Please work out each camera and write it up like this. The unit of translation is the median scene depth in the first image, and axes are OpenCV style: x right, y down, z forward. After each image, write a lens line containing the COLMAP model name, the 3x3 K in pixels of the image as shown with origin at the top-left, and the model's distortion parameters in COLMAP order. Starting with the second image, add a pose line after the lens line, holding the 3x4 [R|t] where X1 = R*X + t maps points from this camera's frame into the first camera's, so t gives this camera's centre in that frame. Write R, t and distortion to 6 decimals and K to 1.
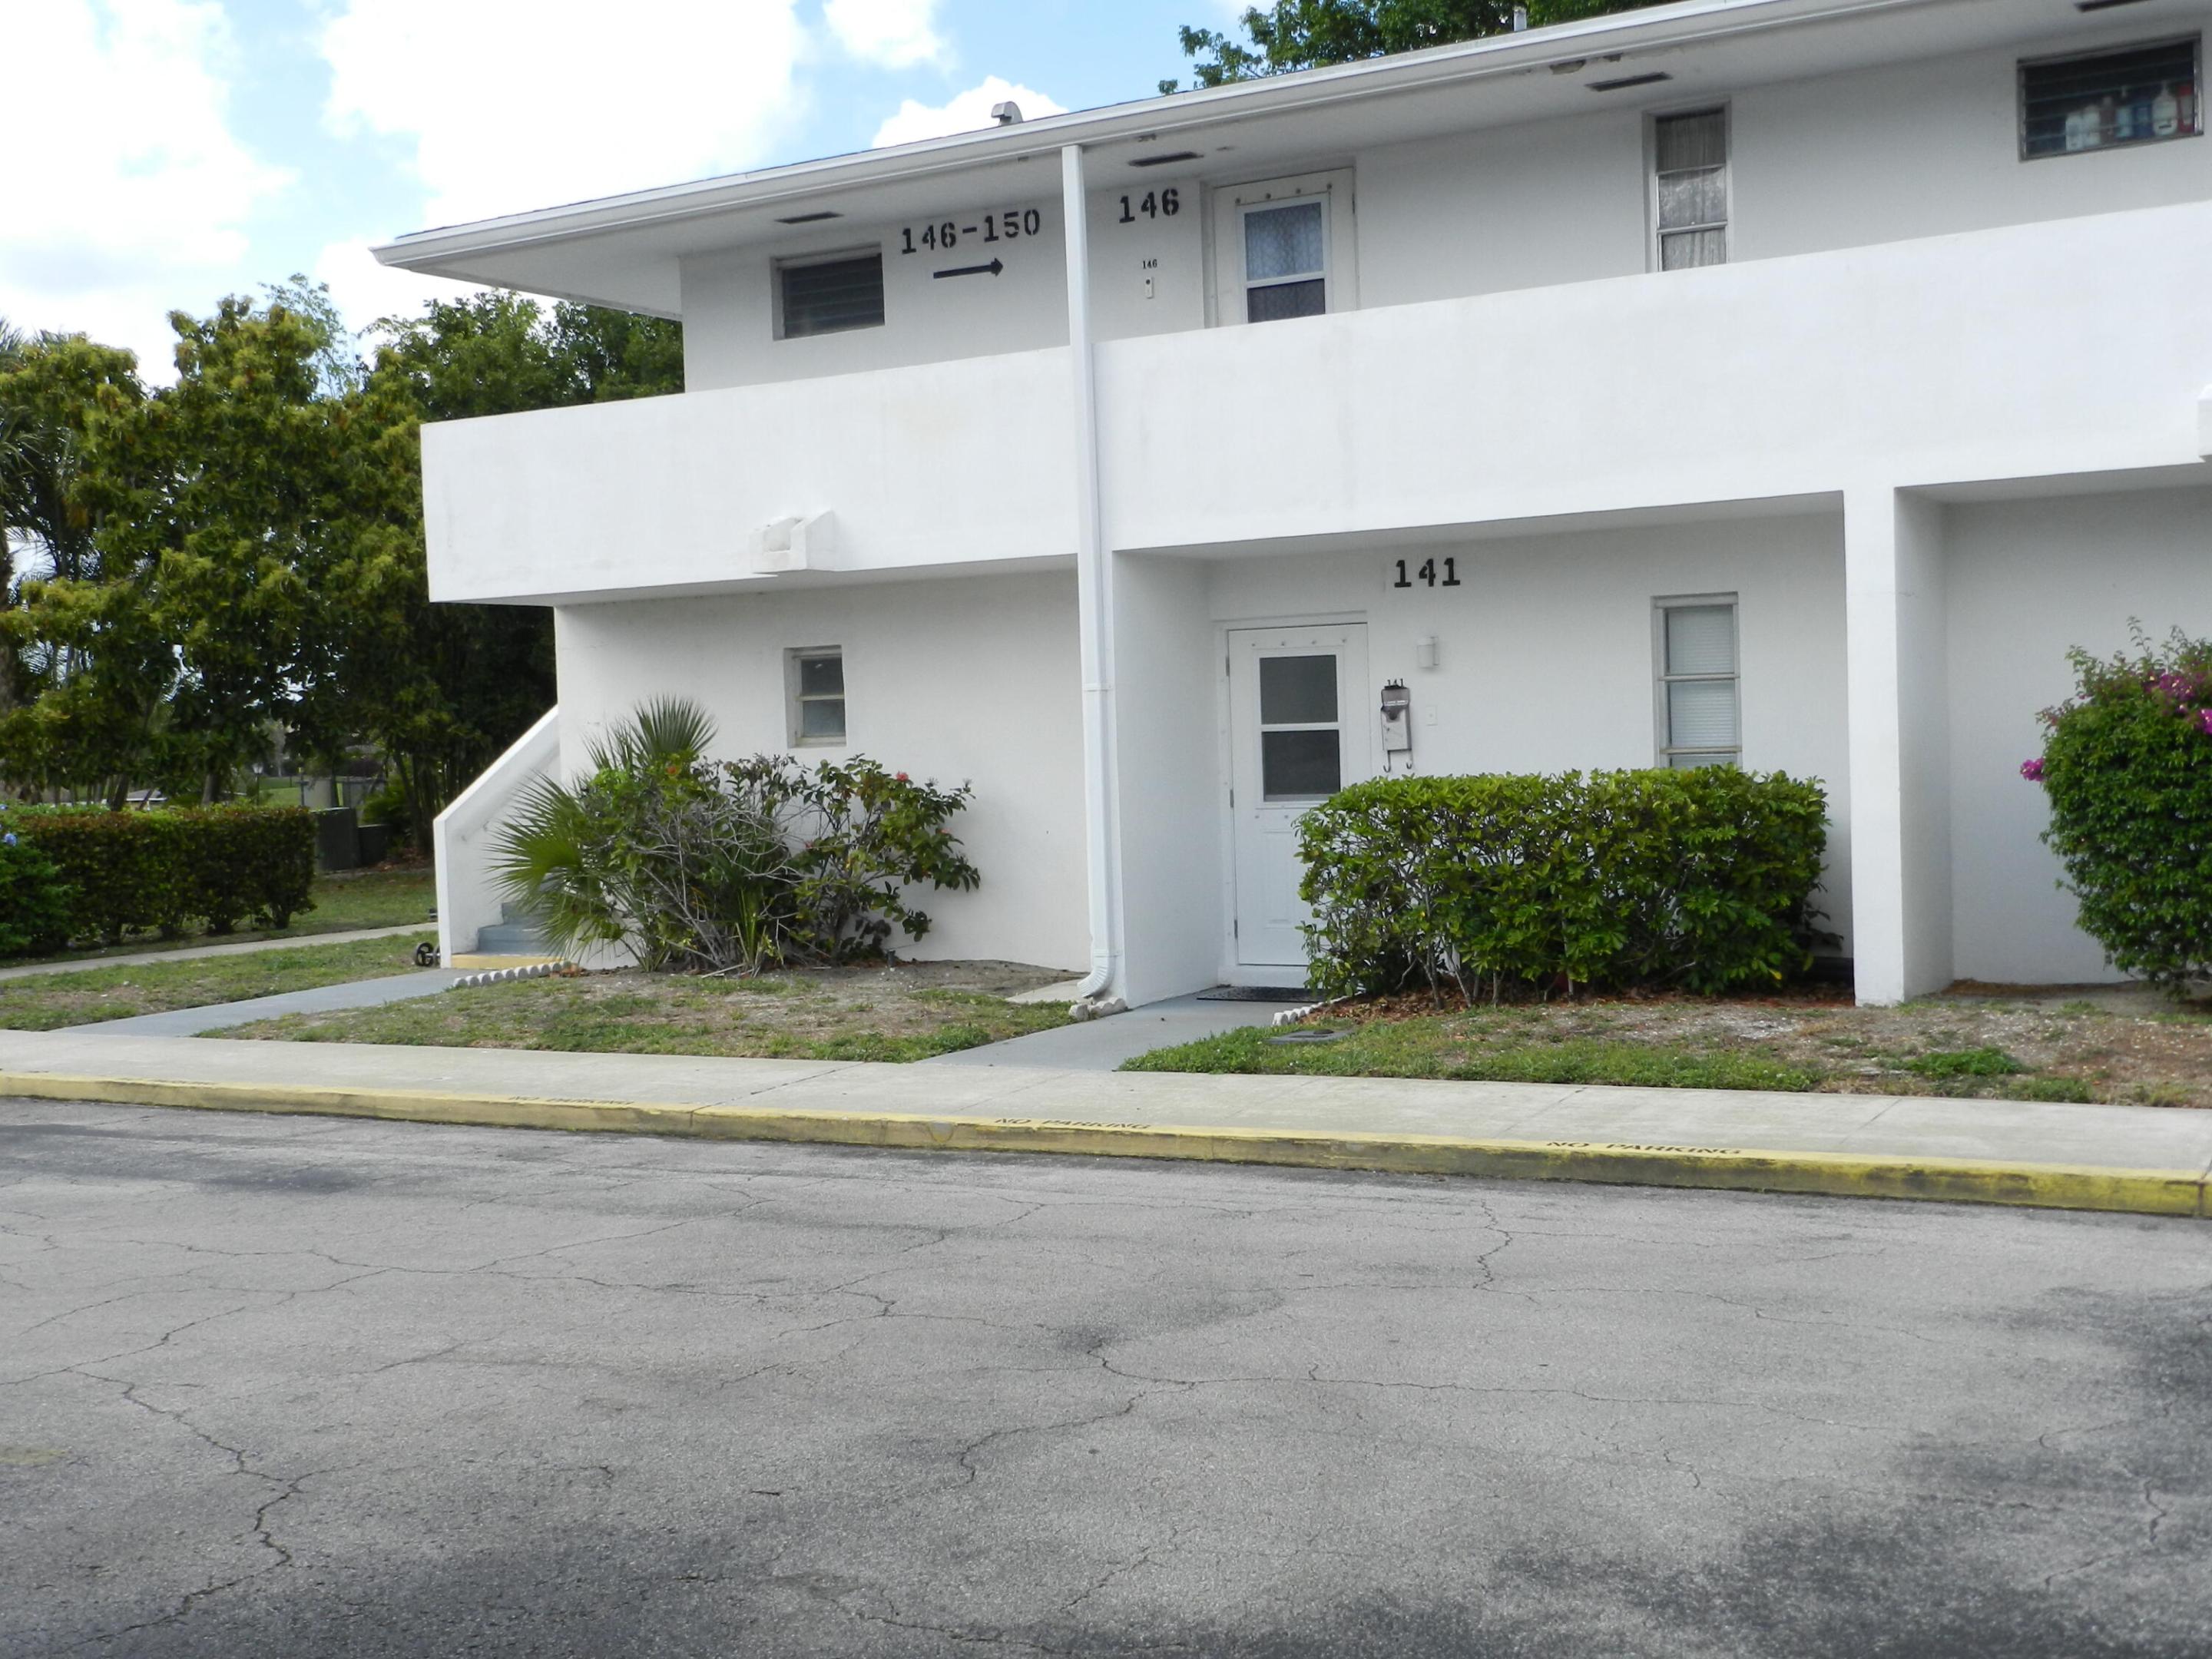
lens RADIAL K [[2614.2, 0, 1106.0], [0, 2614.2, 829.5], [0, 0, 1]] dist [0.024054, 0.037522]
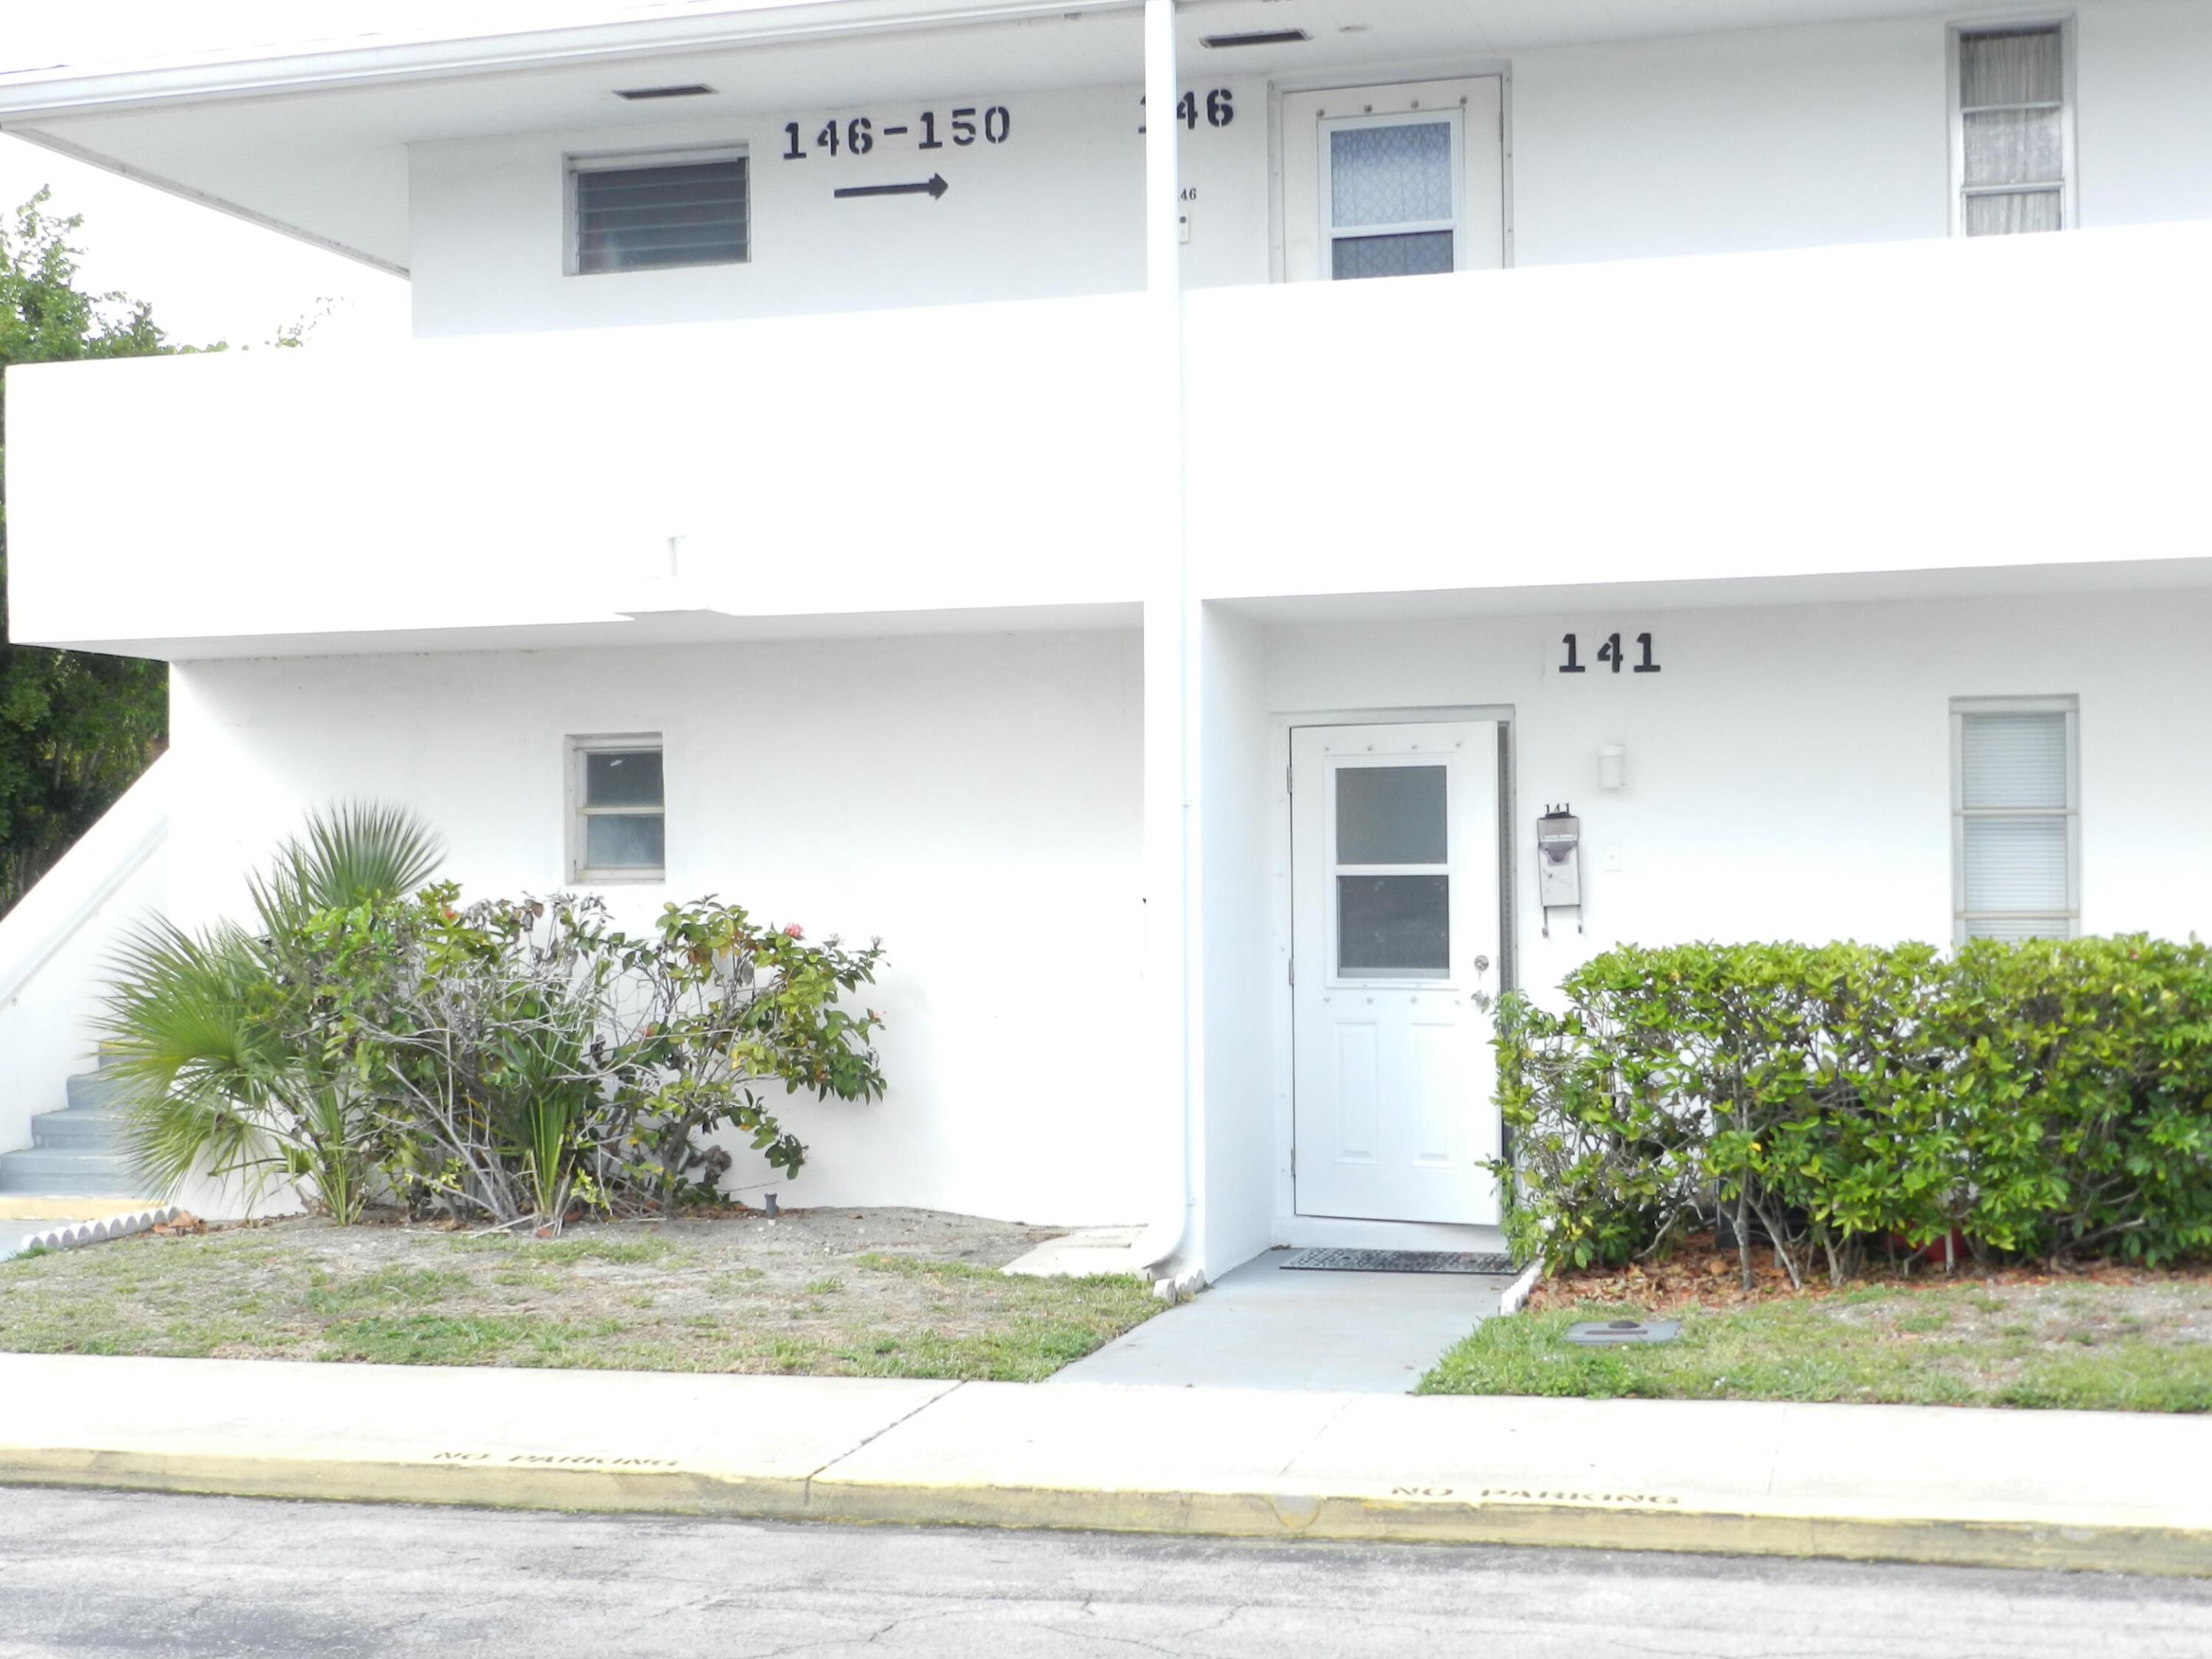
lens RADIAL K [[3182.7, 0, 1106.0], [0, 3182.7, 829.5], [0, 0, 1]] dist [0.017103, 0.043614]
pose [[0.969716, 0.028071, 0.242616, -0.211839], [-0.013583, 0.998034, -0.061185, 0.002784], [-0.243856, 0.056037, 0.968191, 0.210667]]
